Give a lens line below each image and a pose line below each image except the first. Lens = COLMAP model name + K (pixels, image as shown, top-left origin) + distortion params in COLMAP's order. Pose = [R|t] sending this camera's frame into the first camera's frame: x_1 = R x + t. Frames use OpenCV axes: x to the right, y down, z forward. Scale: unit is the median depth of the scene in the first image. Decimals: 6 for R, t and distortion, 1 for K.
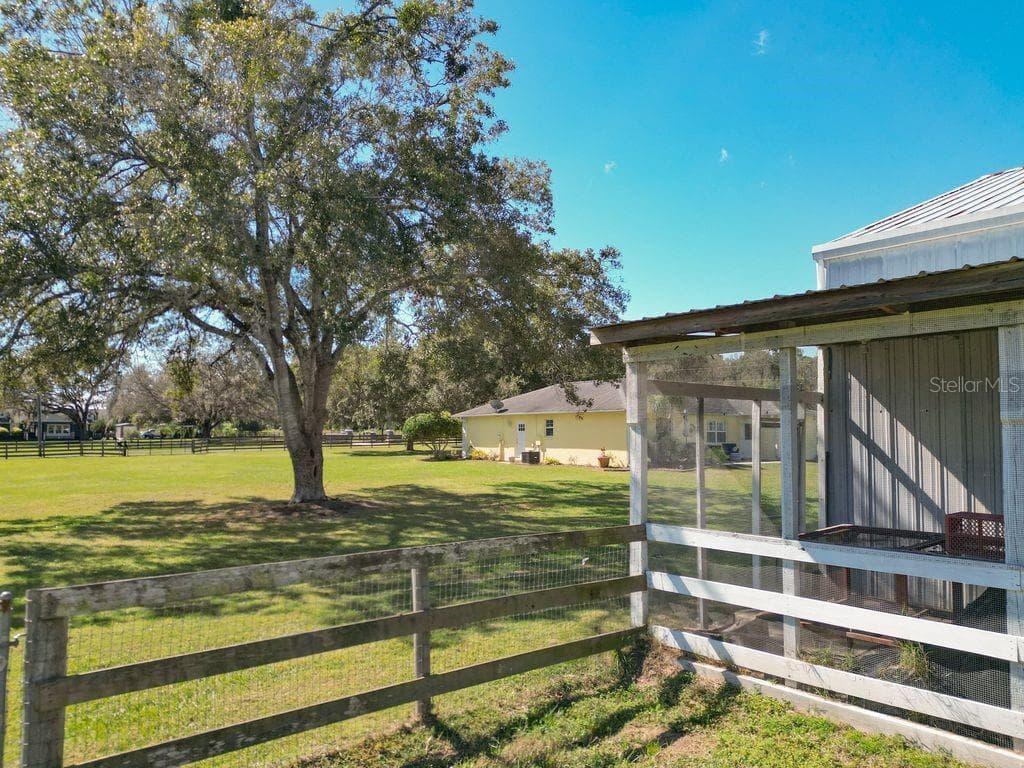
lens RADIAL K [[741.5, 0, 512.0], [0, 741.5, 384.0], [0, 0, 1]] dist [0.007834, -0.002768]
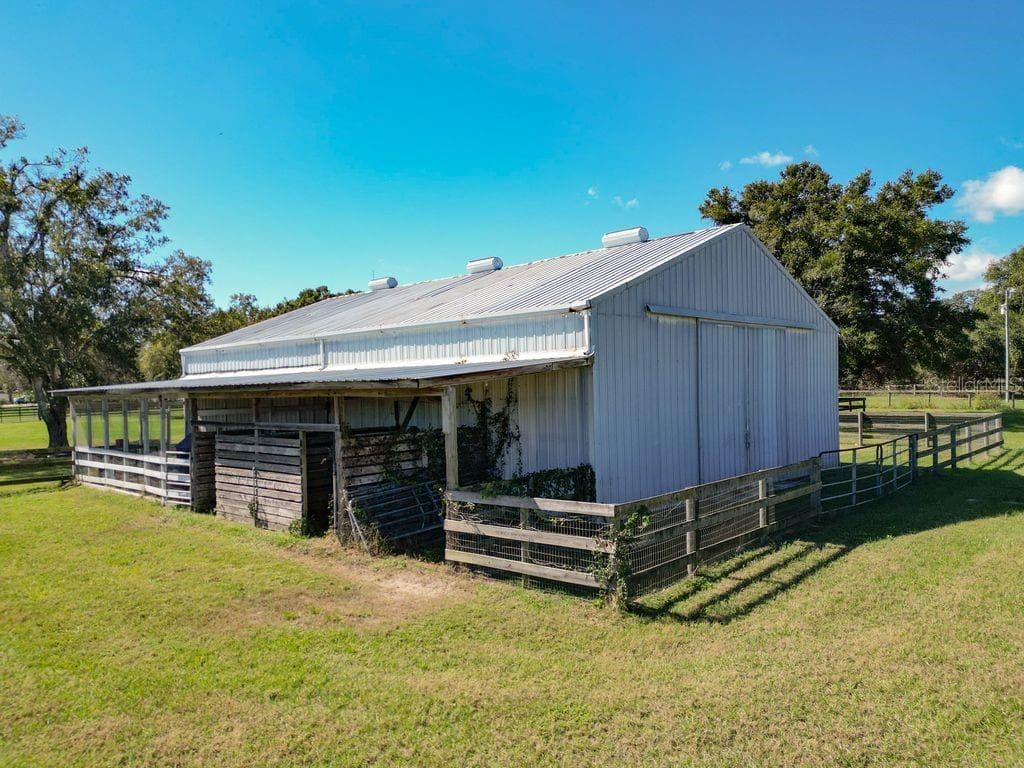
lens RADIAL K [[741.5, 0, 512.0], [0, 741.5, 384.0], [0, 0, 1]] dist [0.007834, -0.002768]
pose [[0.991745, -0.021832, 0.126354, 0.408590], [0.013358, 0.997628, 0.067528, -0.074858], [-0.127528, -0.065283, 0.989684, -0.634922]]
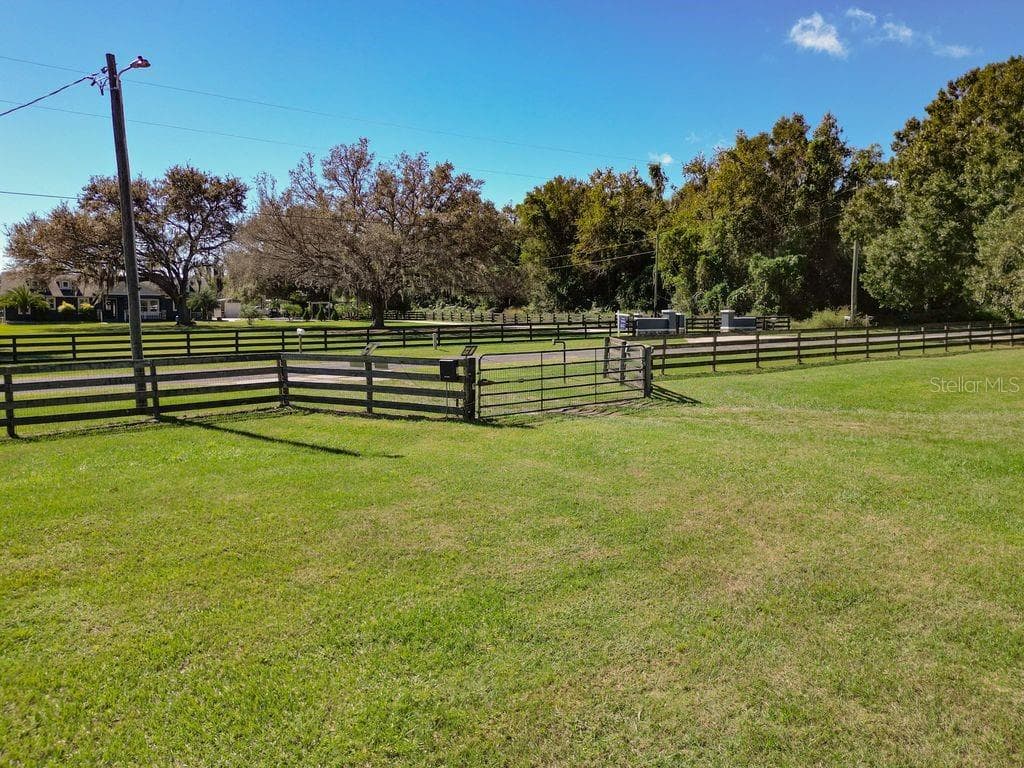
lens RADIAL K [[741.5, 0, 512.0], [0, 741.5, 384.0], [0, 0, 1]] dist [0.007834, -0.002768]
pose [[0.996908, 0.009098, -0.078054, -0.256861], [0.003898, 0.986327, 0.164756, 0.023755], [0.078485, -0.164551, 0.983241, 0.400112]]
